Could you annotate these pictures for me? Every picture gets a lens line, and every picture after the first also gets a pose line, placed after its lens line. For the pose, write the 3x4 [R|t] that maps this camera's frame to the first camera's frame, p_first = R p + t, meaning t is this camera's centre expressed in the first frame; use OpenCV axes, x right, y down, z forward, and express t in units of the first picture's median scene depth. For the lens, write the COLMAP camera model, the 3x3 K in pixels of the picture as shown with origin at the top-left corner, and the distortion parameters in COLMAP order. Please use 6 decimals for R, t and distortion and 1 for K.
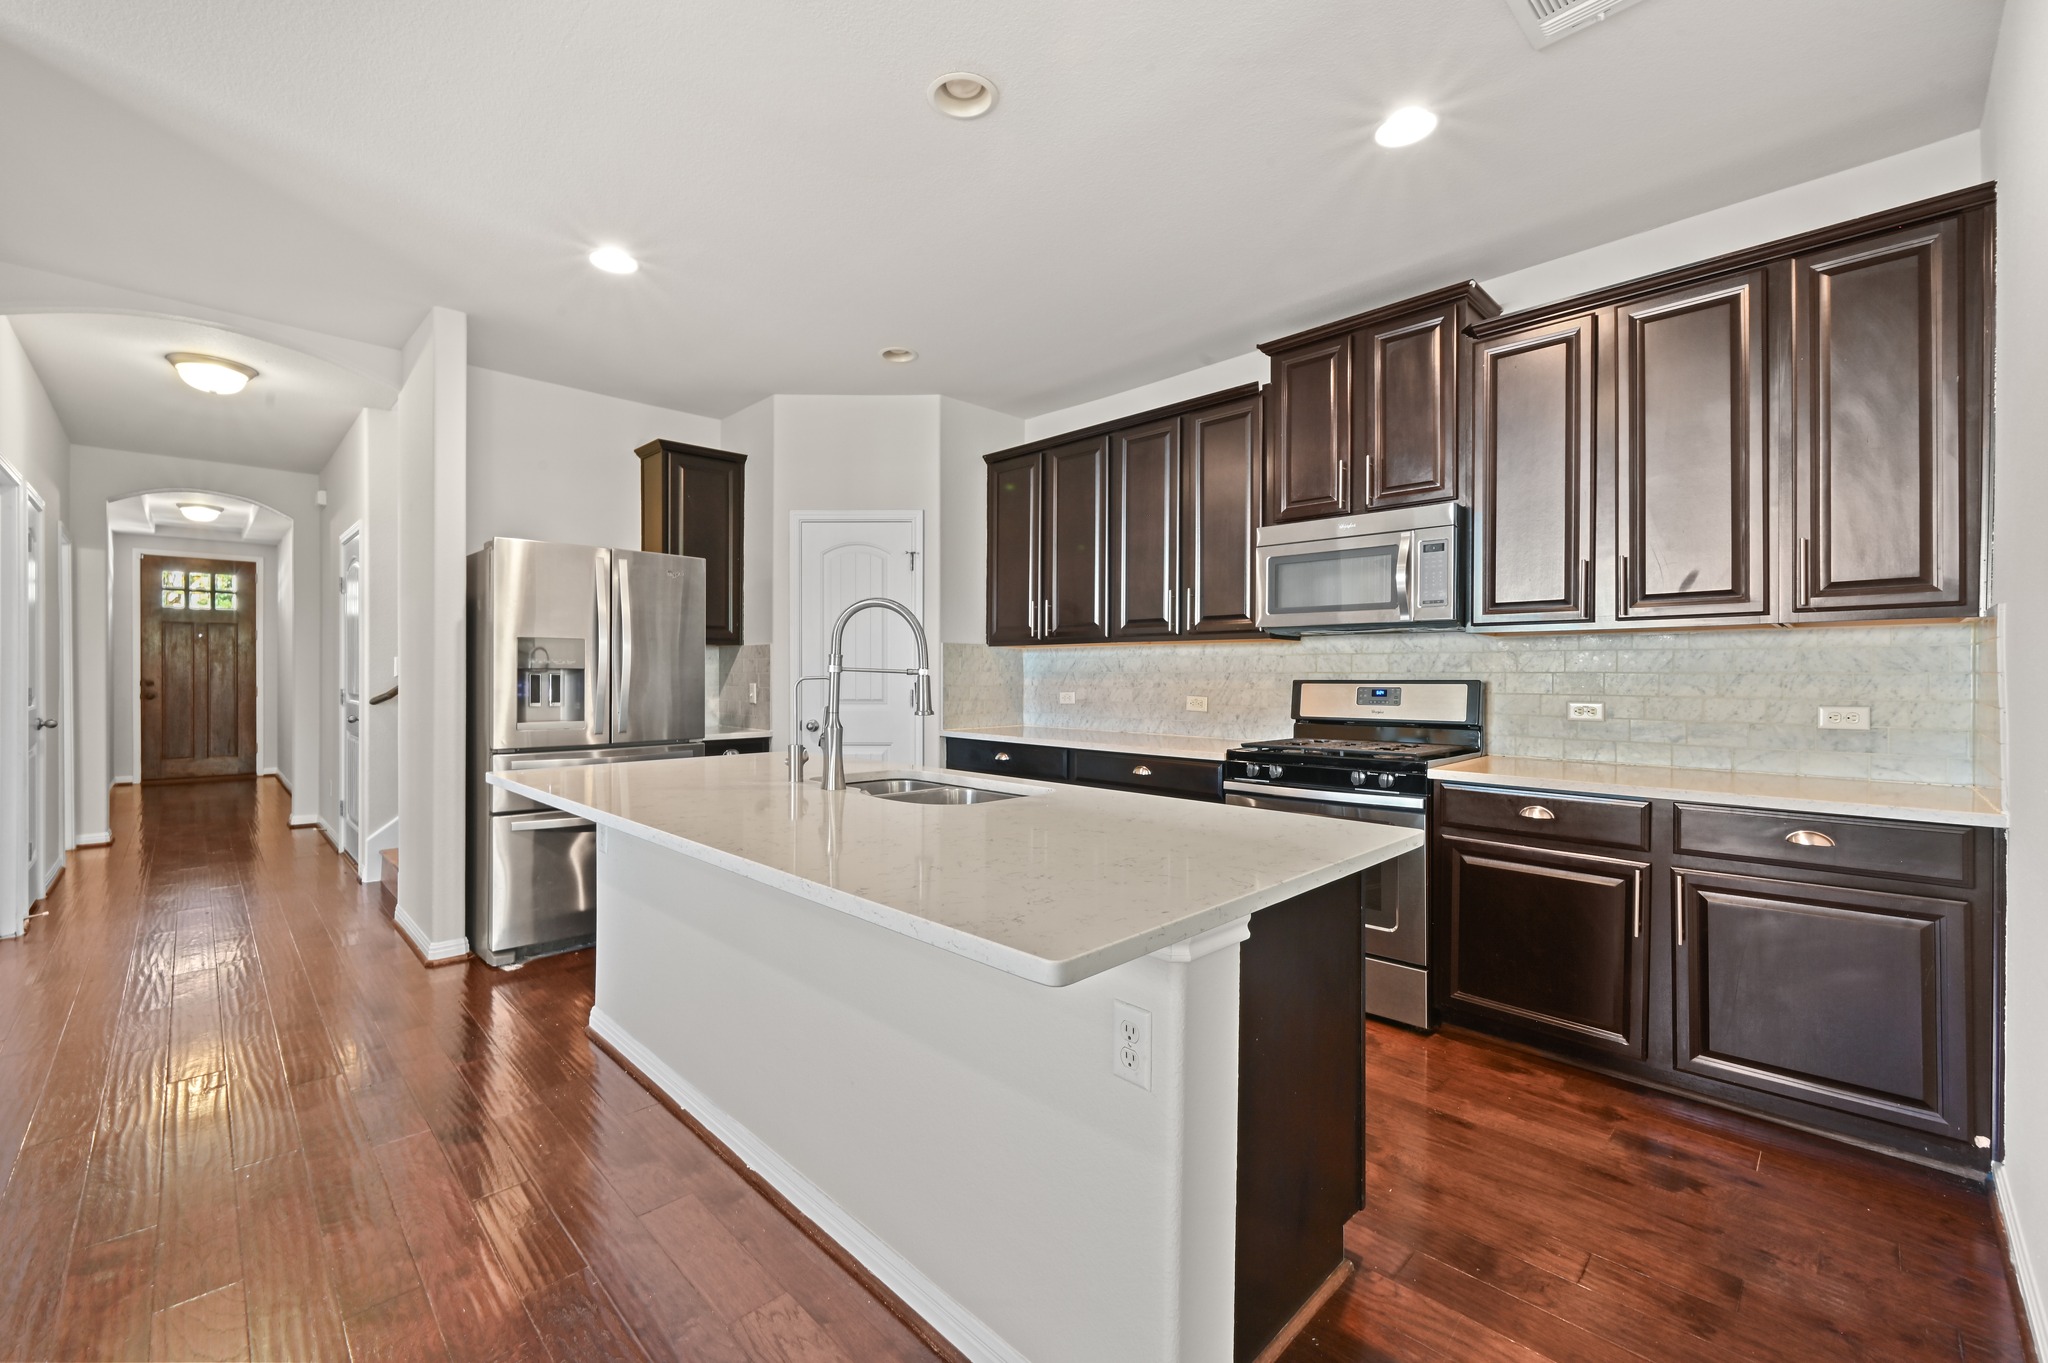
lens RADIAL K [[839.9, 0, 1010.3], [0, 839.9, 678.3], [0, 0, 1]] dist [0.002634, 0.001218]
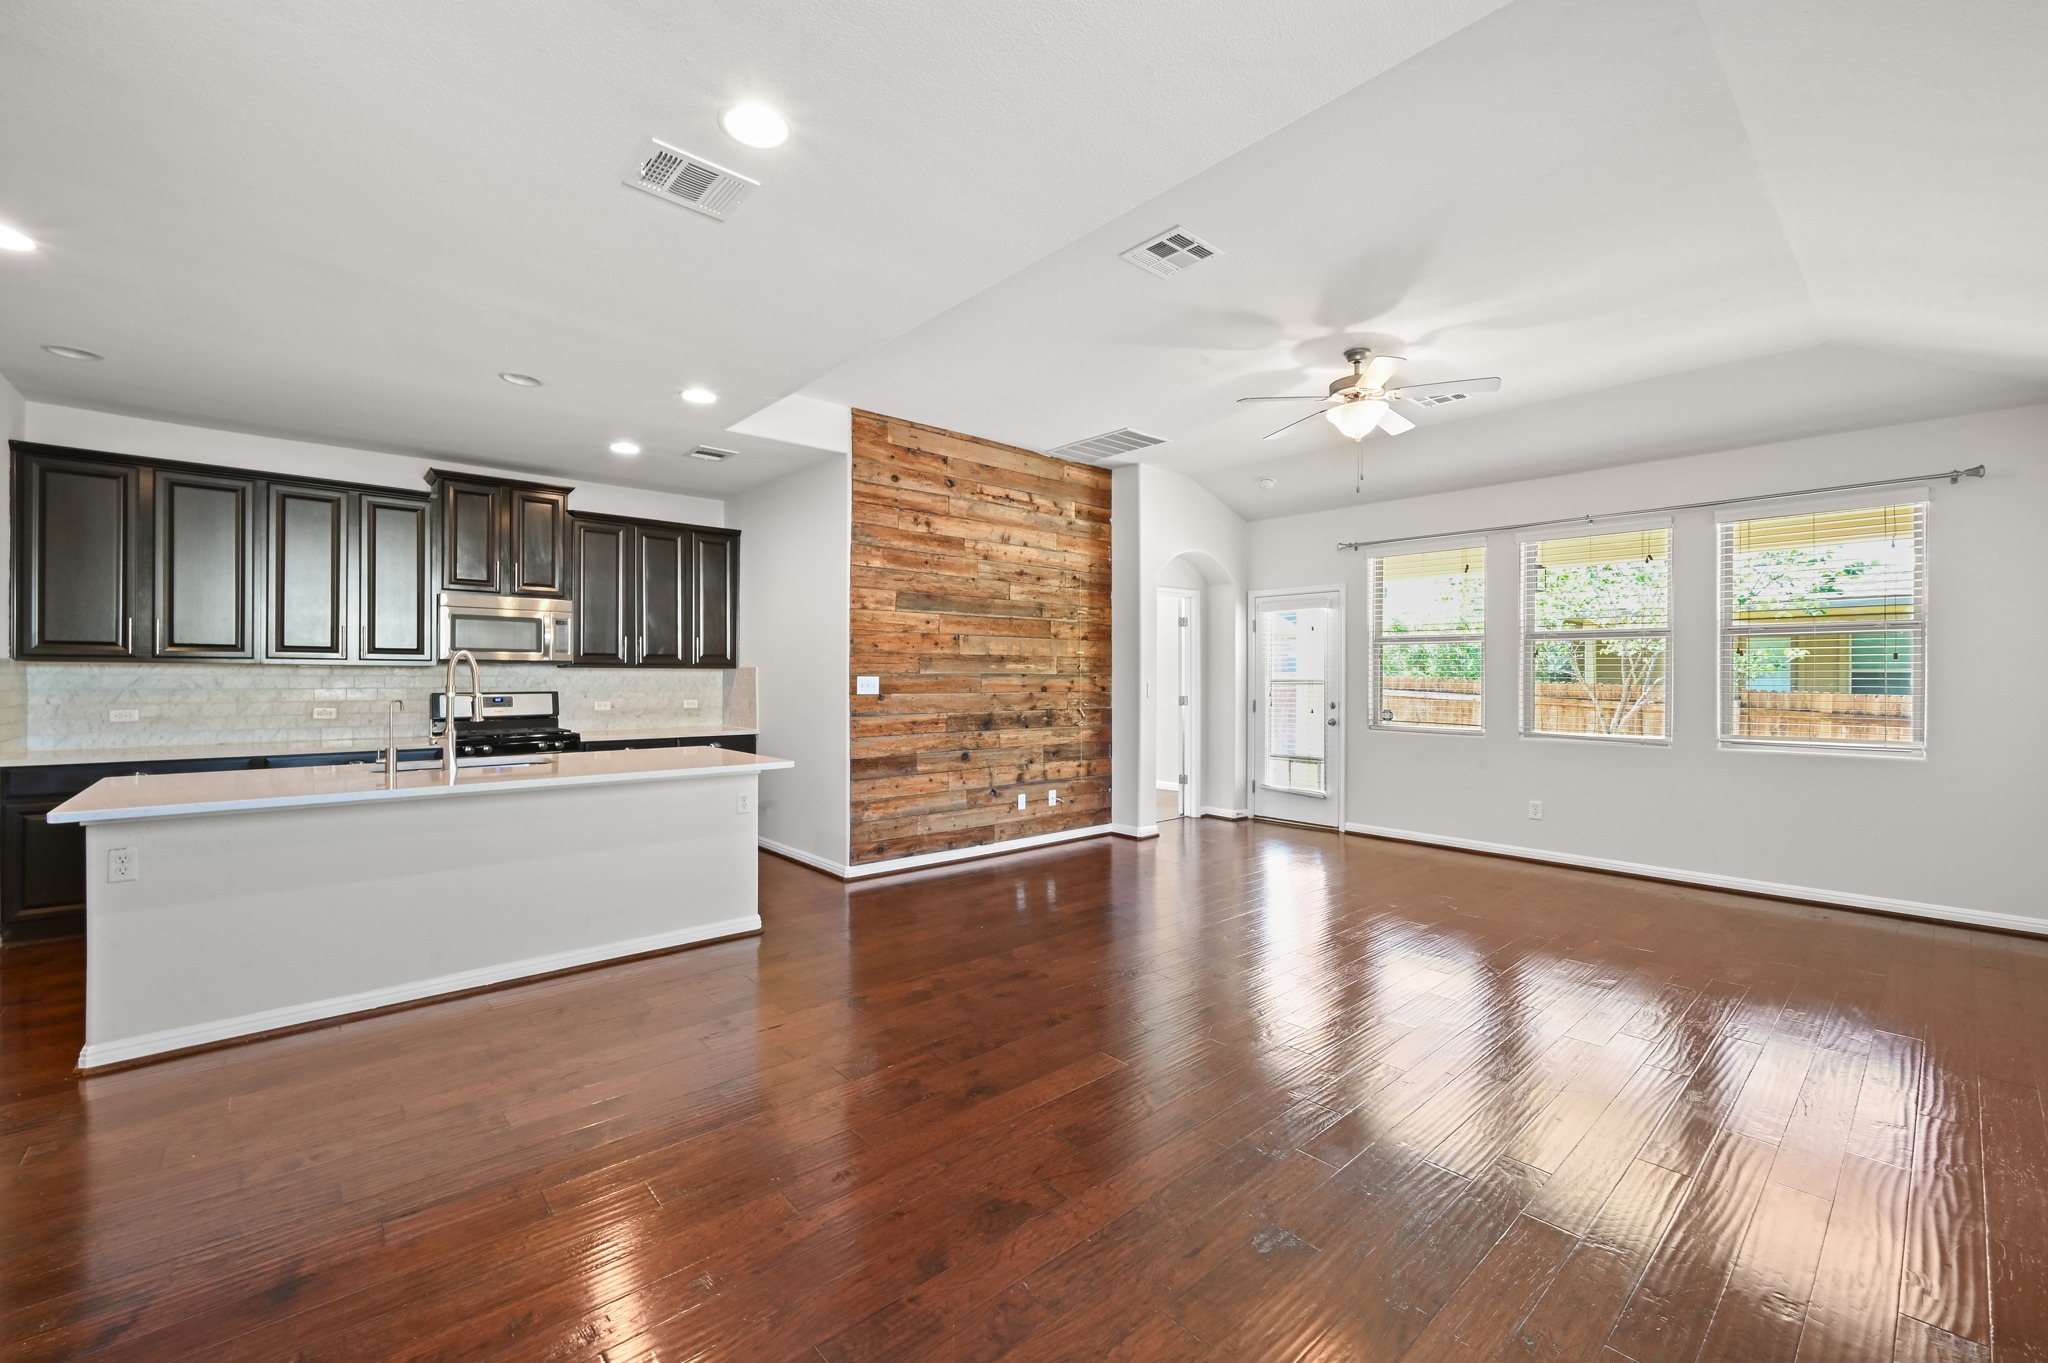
lens RADIAL K [[839.9, 0, 1000.0], [0, 839.9, 678.3], [0, 0, 1]] dist [0.002634, 0.001218]
pose [[0.062039, -0.004833, 0.998062, -1.089156], [0.001516, 0.999988, 0.004748, -0.029733], [-0.998073, 0.001219, 0.062046, -0.089349]]
